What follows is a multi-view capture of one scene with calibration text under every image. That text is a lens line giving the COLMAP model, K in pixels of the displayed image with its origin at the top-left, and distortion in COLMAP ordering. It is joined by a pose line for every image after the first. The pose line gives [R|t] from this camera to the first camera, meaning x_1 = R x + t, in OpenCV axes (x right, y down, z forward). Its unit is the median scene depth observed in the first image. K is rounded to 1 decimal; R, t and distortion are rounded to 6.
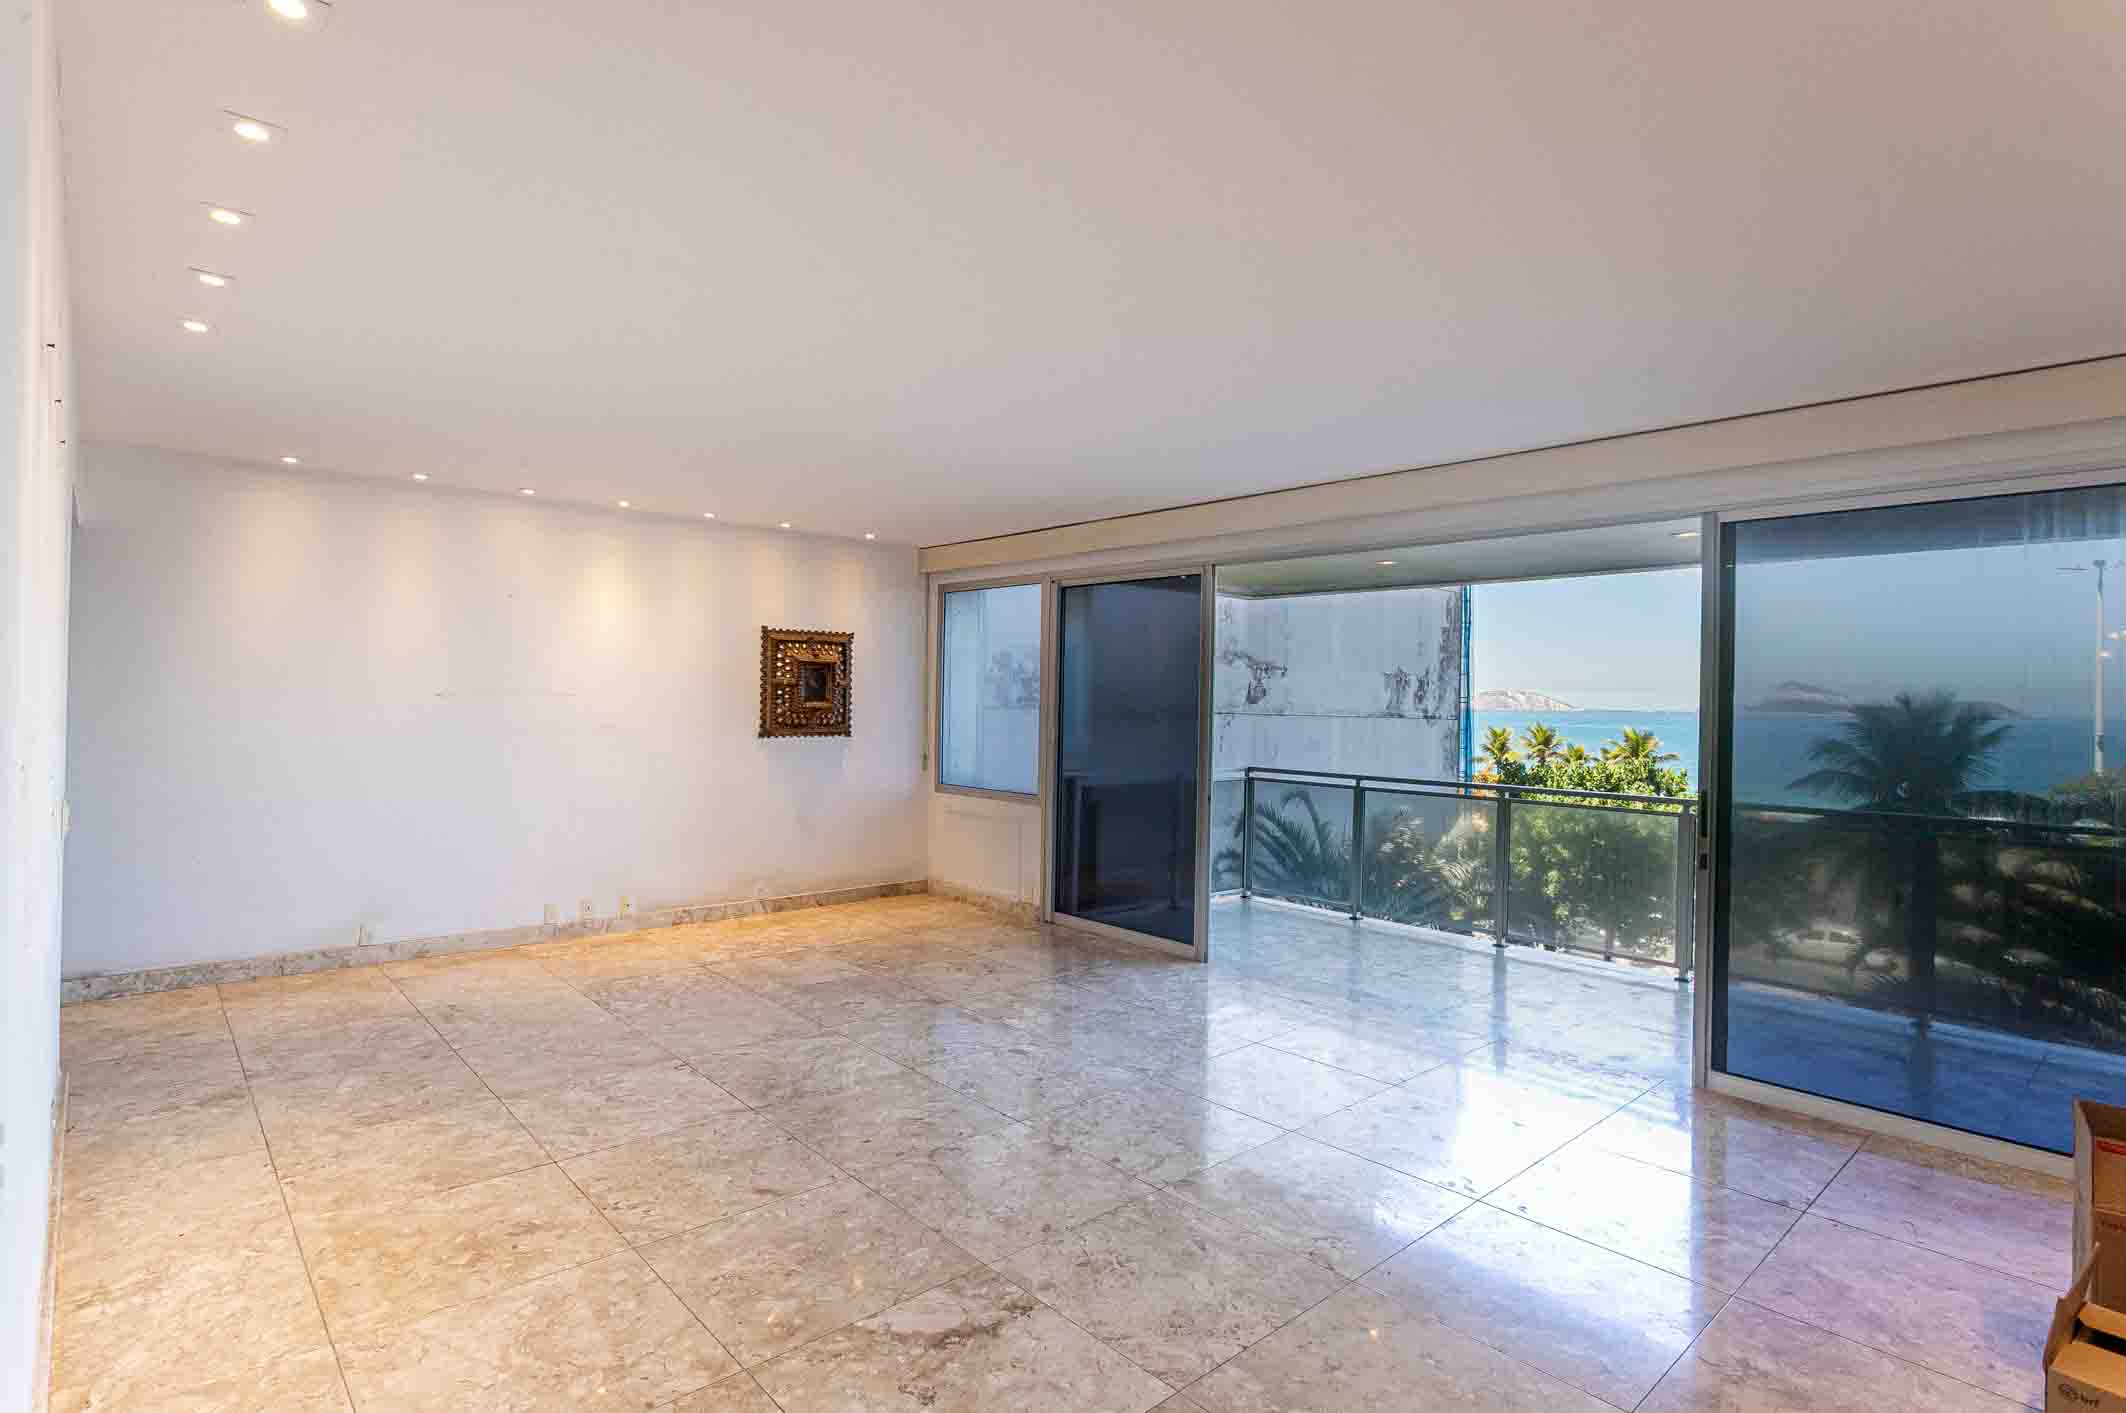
lens RADIAL K [[1056.7, 0, 1063.0], [0, 1056.7, 706.5], [0, 0, 1]] dist [-0.009615, 0.001157]
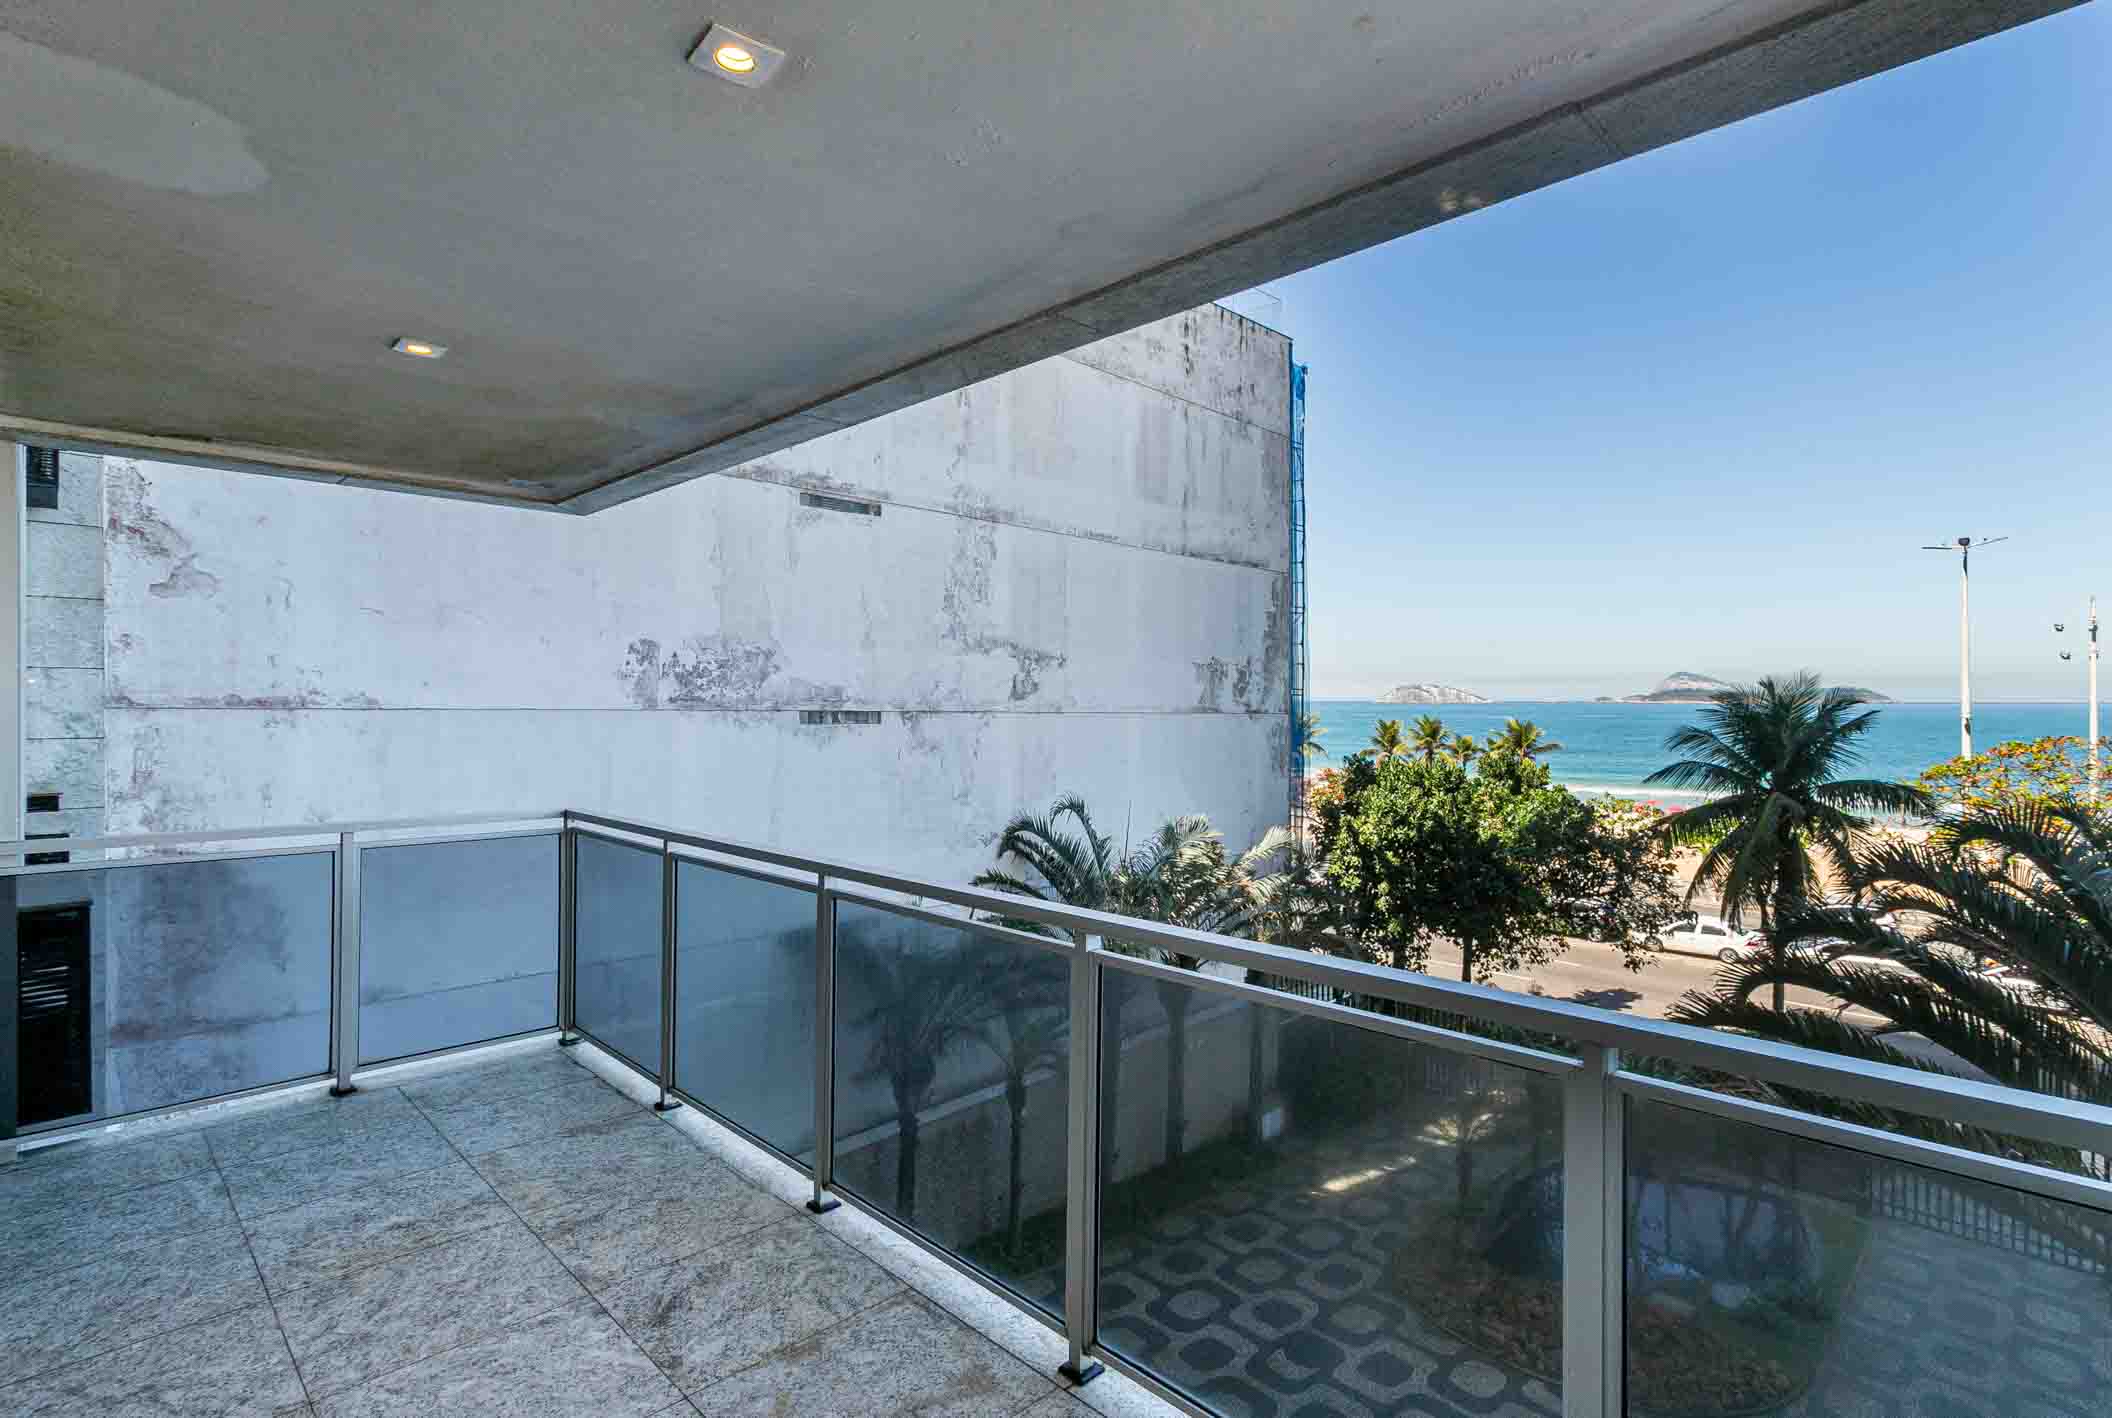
lens RADIAL K [[1017.7, 0, 1056.0], [0, 1017.7, 709.0], [0, 0, 1]] dist [-0.003904, 0.000643]
pose [[0.998362, -0.017692, 0.054411, 0.230098], [0.017552, 0.999841, 0.003050, 0.003666], [-0.054457, -0.002090, 0.998514, 0.253926]]
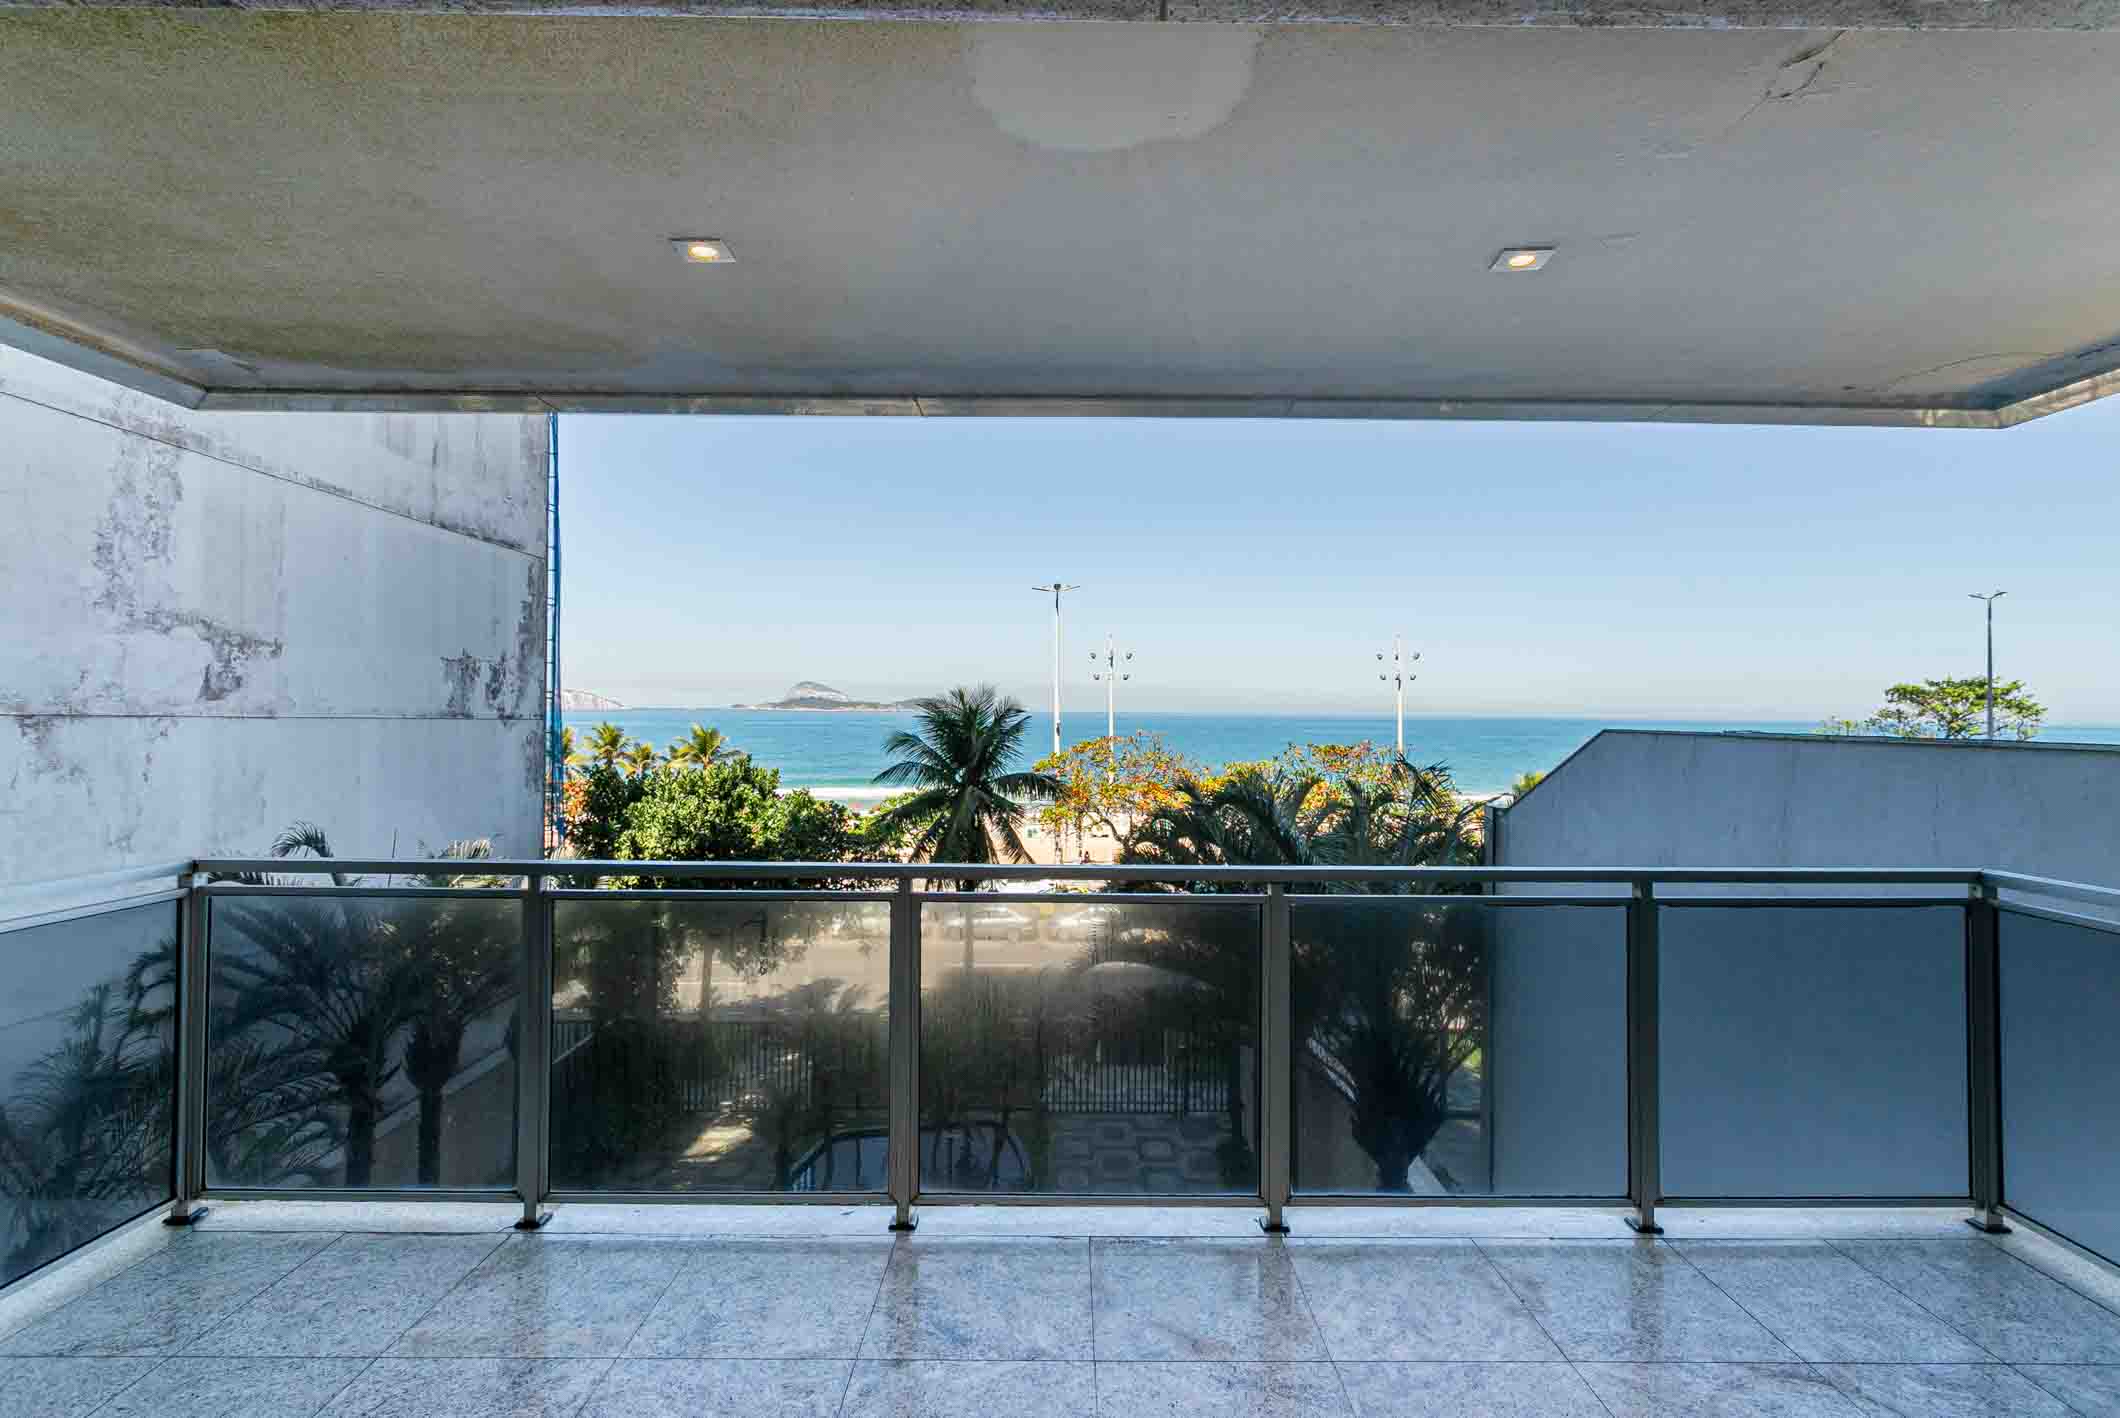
lens RADIAL K [[1088.9, 0, 1060.0], [0, 1088.9, 709.0], [0, 0, 1]] dist [-0.000234, 0.015011]
pose [[0.672375, -0.010551, 0.740135, 0.055422], [0.007698, 0.999944, 0.007262, 0.002548], [-0.740170, 0.000815, 0.672419, 0.296482]]
